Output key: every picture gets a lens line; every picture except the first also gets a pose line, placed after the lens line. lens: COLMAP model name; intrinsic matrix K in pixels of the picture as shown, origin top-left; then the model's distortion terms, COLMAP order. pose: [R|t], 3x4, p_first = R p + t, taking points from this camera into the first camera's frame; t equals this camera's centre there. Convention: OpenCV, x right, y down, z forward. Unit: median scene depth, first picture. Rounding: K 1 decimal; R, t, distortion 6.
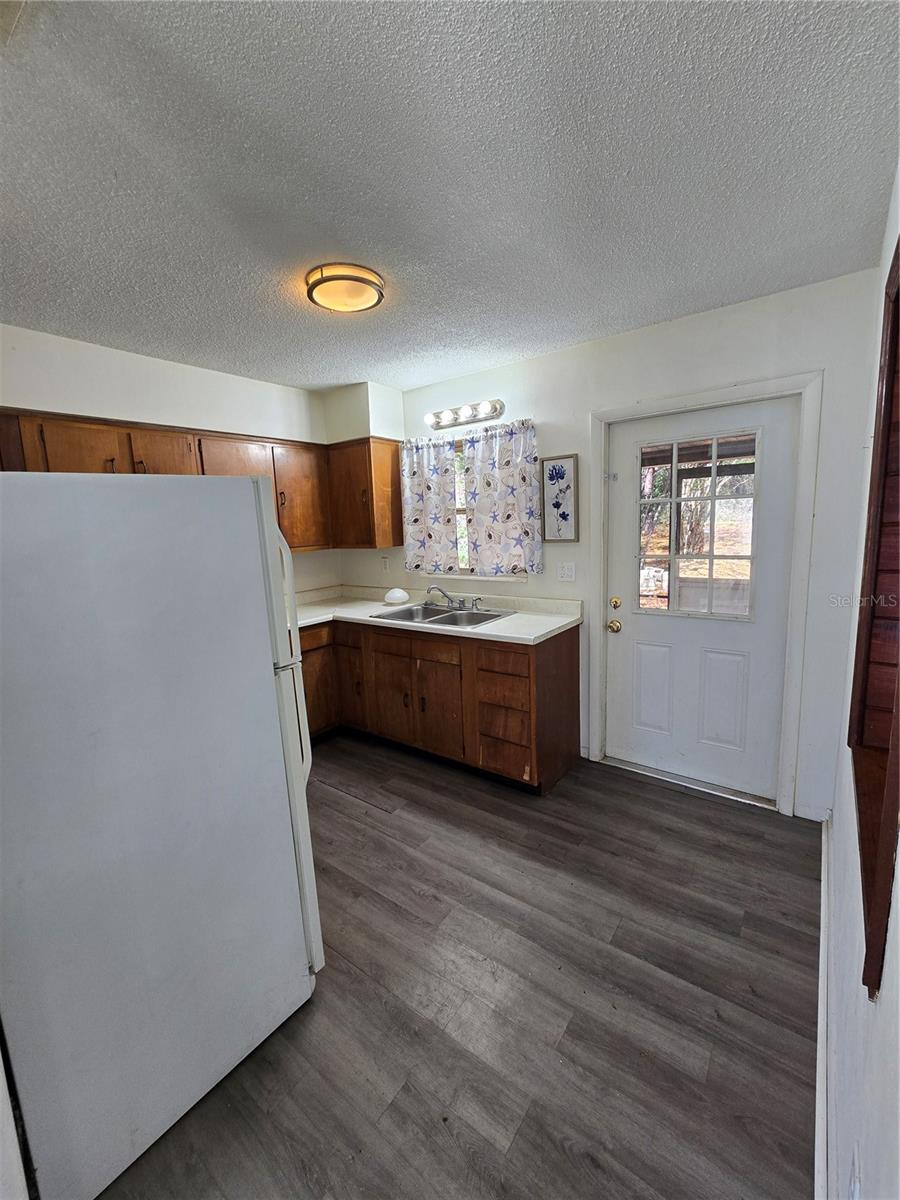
lens RADIAL K [[492.2, 0, 440.0], [0, 492.2, 596.9], [0, 0, 1]] dist [-0.000527, 0.001086]
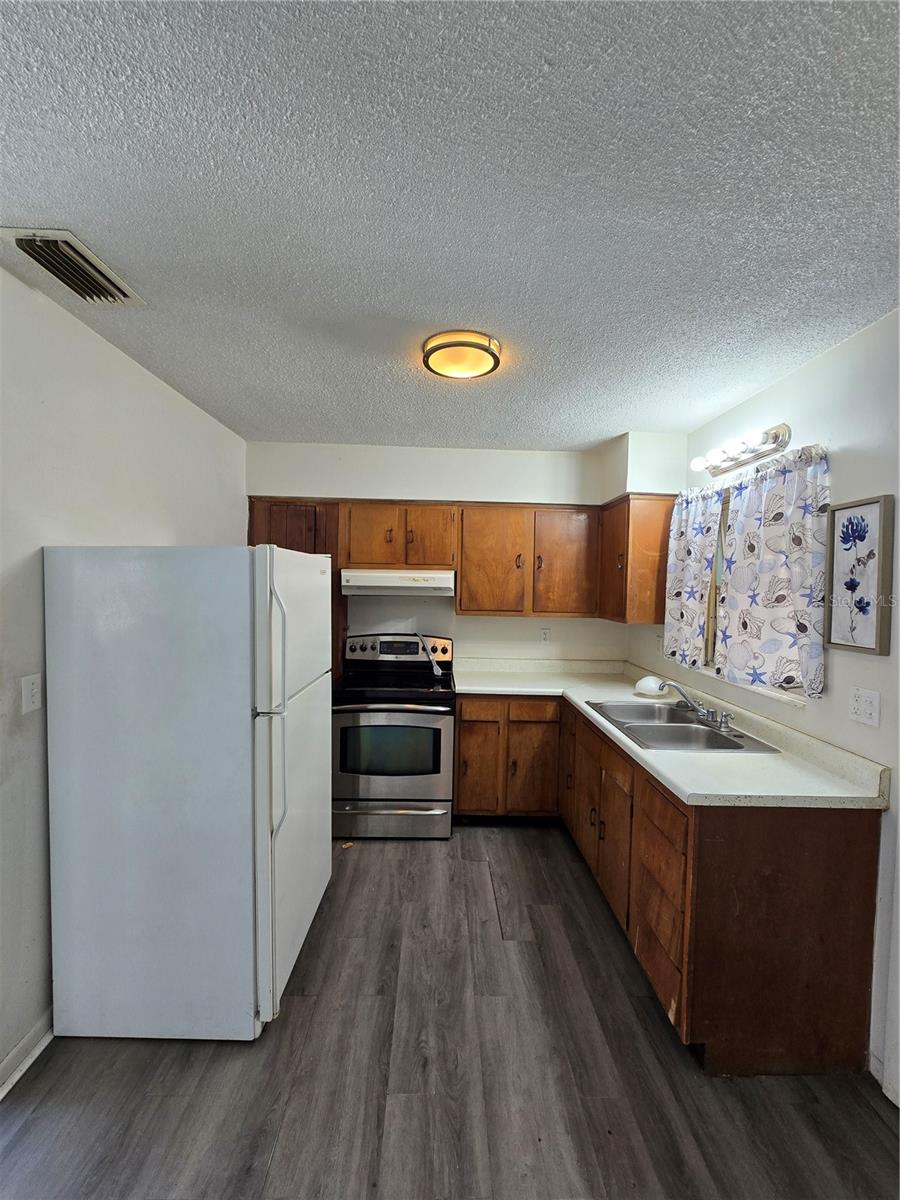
lens RADIAL K [[492.2, 0, 443.6], [0, 492.2, 599.3], [0, 0, 1]] dist [-0.000527, 0.001086]
pose [[0.622602, 0.082629, -0.778164, 0.370696], [-0.169729, 0.984997, -0.031207, -0.069065], [0.763910, 0.151506, 0.627286, 0.270525]]
